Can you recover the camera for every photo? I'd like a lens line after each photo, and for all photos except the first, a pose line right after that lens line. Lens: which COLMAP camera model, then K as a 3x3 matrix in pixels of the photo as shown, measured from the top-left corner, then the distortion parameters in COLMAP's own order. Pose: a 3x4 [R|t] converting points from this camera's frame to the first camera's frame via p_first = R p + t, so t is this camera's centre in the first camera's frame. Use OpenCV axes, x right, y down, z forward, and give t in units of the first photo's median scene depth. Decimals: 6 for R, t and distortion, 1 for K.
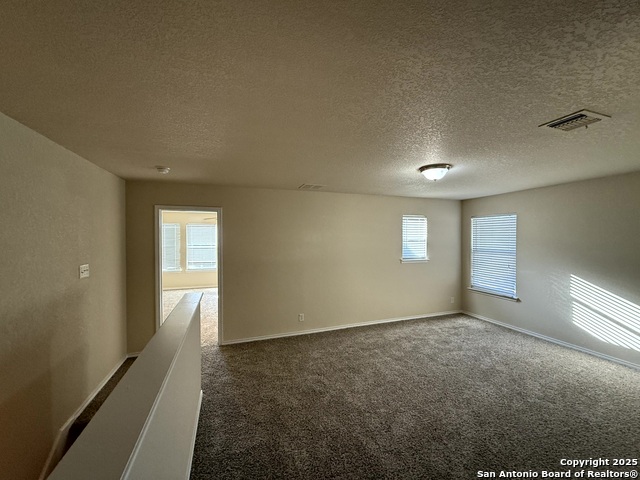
lens RADIAL K [[255.6, 0, 318.0], [0, 255.6, 236.5], [0, 0, 1]] dist [-0.002380, 0.000322]
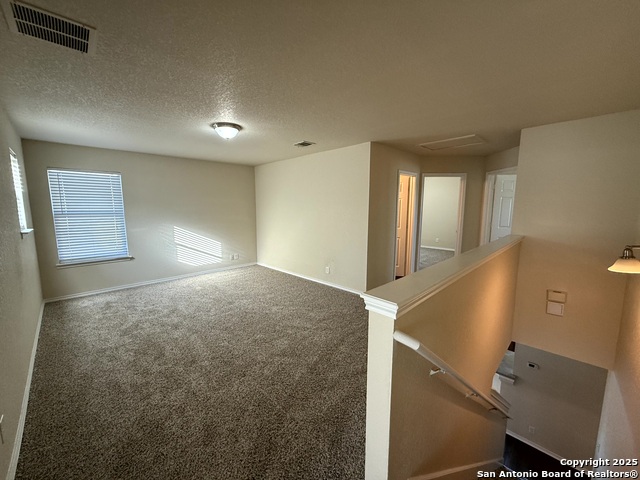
lens RADIAL K [[255.6, 0, 317.2], [0, 255.6, 240.9], [0, 0, 1]] dist [-0.002380, 0.000322]
pose [[-0.414376, -0.111406, 0.903261, -0.476581], [0.006699, 0.992079, 0.125434, 0.054542], [-0.910081, 0.058028, -0.410347, 0.757169]]
